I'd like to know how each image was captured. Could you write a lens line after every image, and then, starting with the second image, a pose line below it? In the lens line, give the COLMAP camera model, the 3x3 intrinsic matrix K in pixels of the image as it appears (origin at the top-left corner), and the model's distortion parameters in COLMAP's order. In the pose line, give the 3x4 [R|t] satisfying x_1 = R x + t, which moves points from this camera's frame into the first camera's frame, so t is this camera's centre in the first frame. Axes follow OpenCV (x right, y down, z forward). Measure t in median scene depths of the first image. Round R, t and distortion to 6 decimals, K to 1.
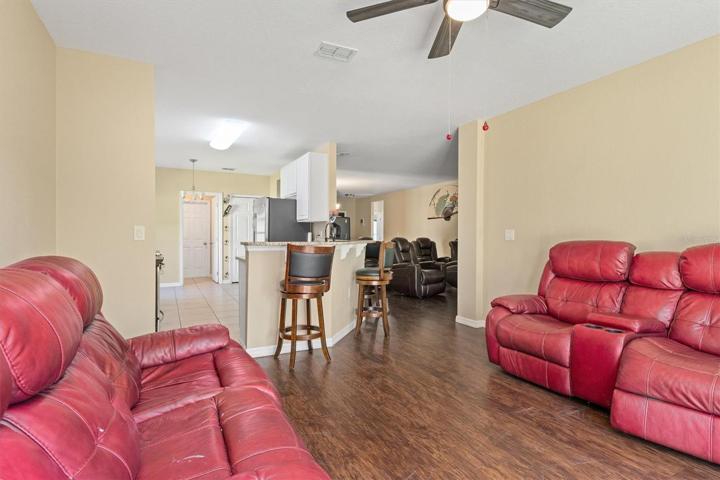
lens RADIAL K [[367.5, 0, 360.8], [0, 367.5, 238.2], [0, 0, 1]] dist [0.007059, -0.000036]
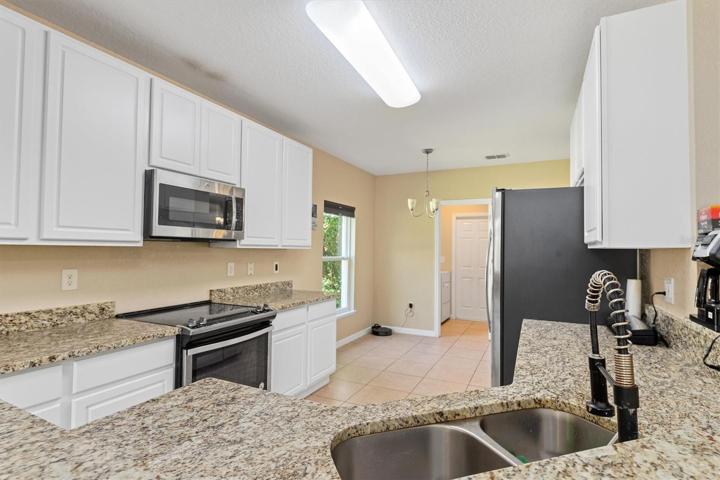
lens RADIAL K [[367.5, 0, 362.0], [0, 367.5, 243.3], [0, 0, 1]] dist [0.007059, -0.000036]
pose [[0.596342, -0.010175, -0.802666, -0.007648], [-0.014340, 0.999625, -0.023326, -0.031065], [0.802602, 0.025421, 0.595973, 0.497059]]
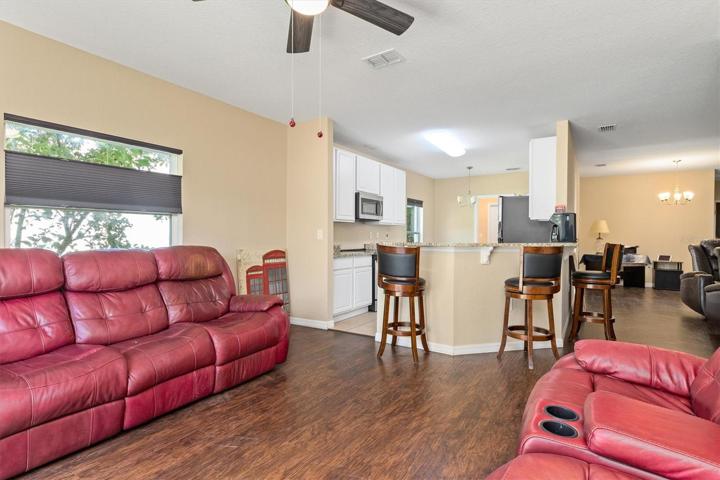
lens RADIAL K [[367.5, 0, 362.2], [0, 367.5, 241.5], [0, 0, 1]] dist [0.007059, -0.000036]
pose [[0.504376, 0.014604, -0.863360, 0.310486], [-0.008965, 0.999892, 0.011676, -0.002371], [0.863437, 0.001851, 0.504453, 0.164879]]
